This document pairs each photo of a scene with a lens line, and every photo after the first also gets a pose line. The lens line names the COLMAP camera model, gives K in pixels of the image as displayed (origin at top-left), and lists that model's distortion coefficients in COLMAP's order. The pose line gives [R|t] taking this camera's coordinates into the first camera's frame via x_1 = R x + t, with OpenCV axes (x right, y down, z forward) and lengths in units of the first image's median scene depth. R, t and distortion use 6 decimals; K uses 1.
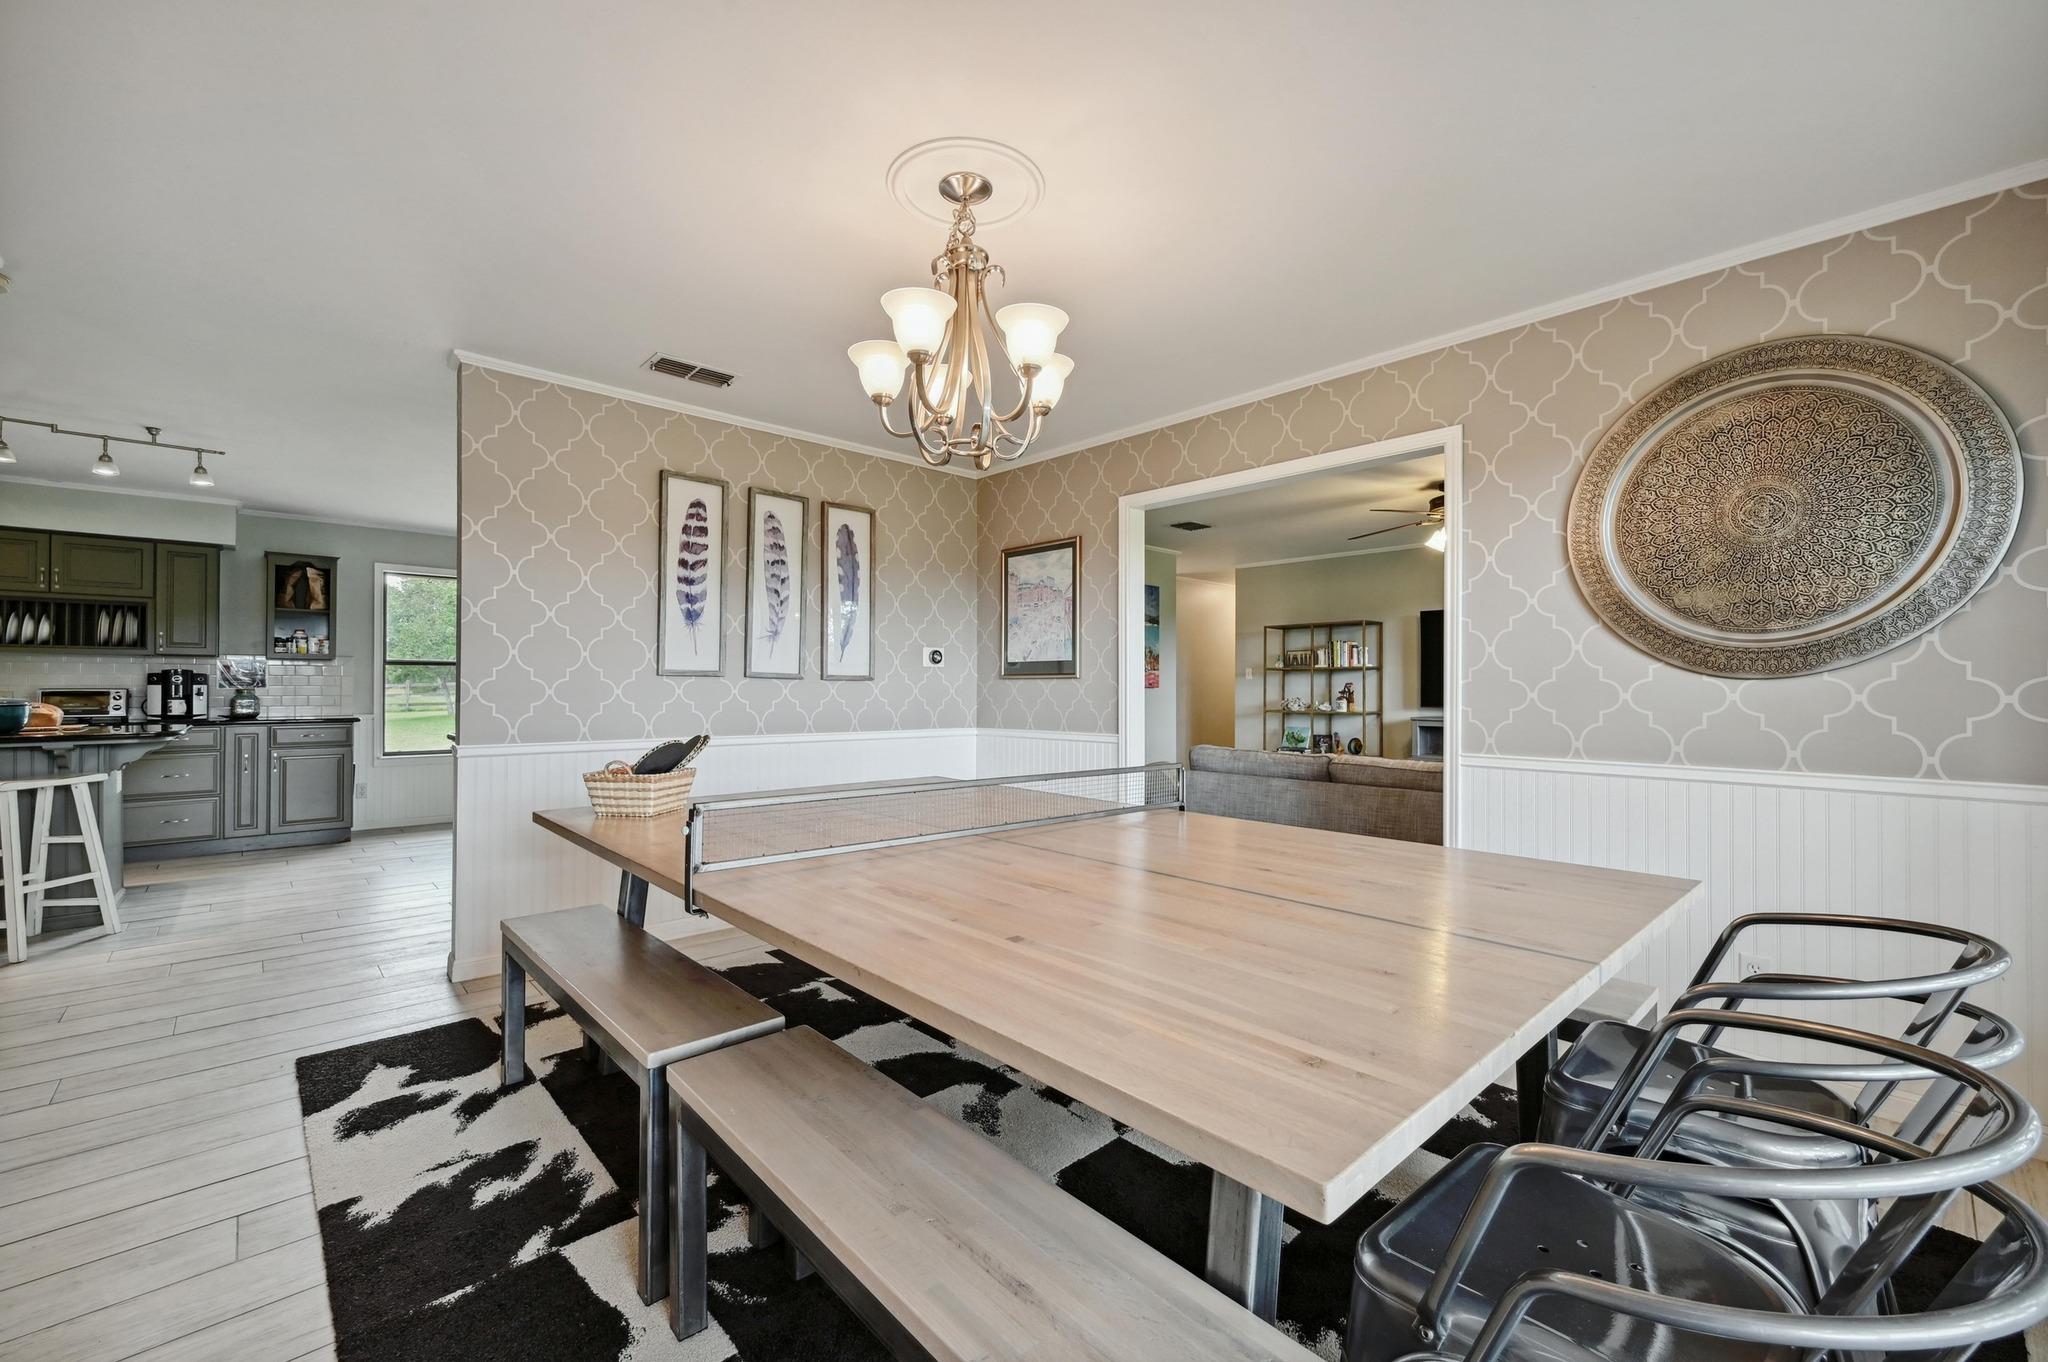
lens RADIAL K [[845.2, 0, 1027.8], [0, 845.2, 679.9], [0, 0, 1]] dist [-0.002090, 0.000009]
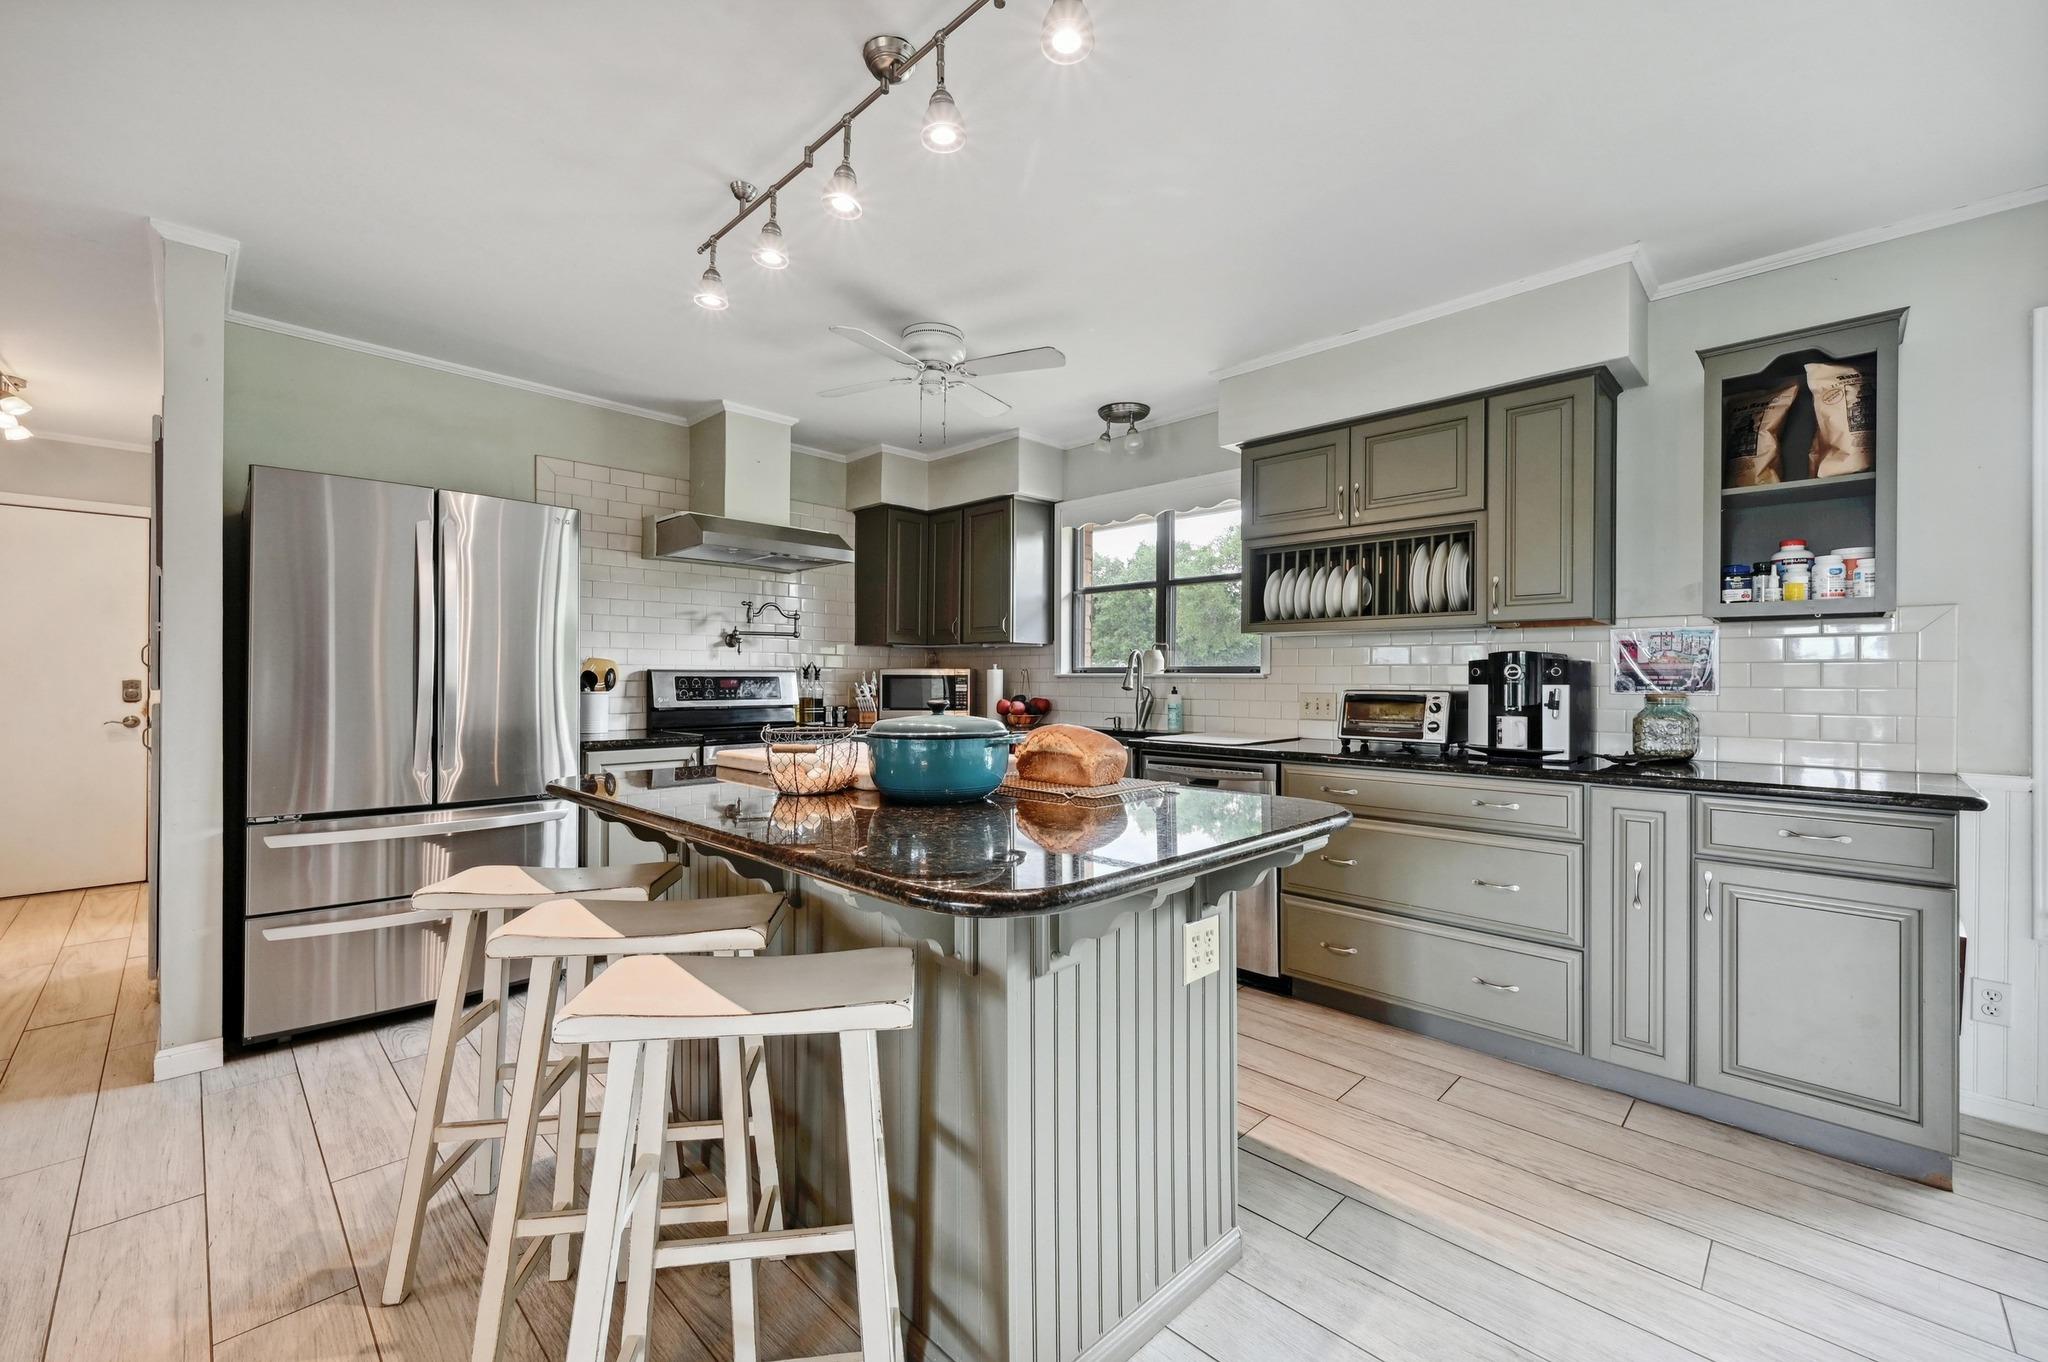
lens RADIAL K [[826.6, 0, 1024.0], [0, 826.6, 681.0], [0, 0, 1]] dist [0.000568, -0.000172]
pose [[0.050729, 0.000826, -0.998712, -0.521712], [0.002465, 0.999997, 0.000953, 0.002339], [0.998709, -0.002510, 0.050727, 0.652091]]
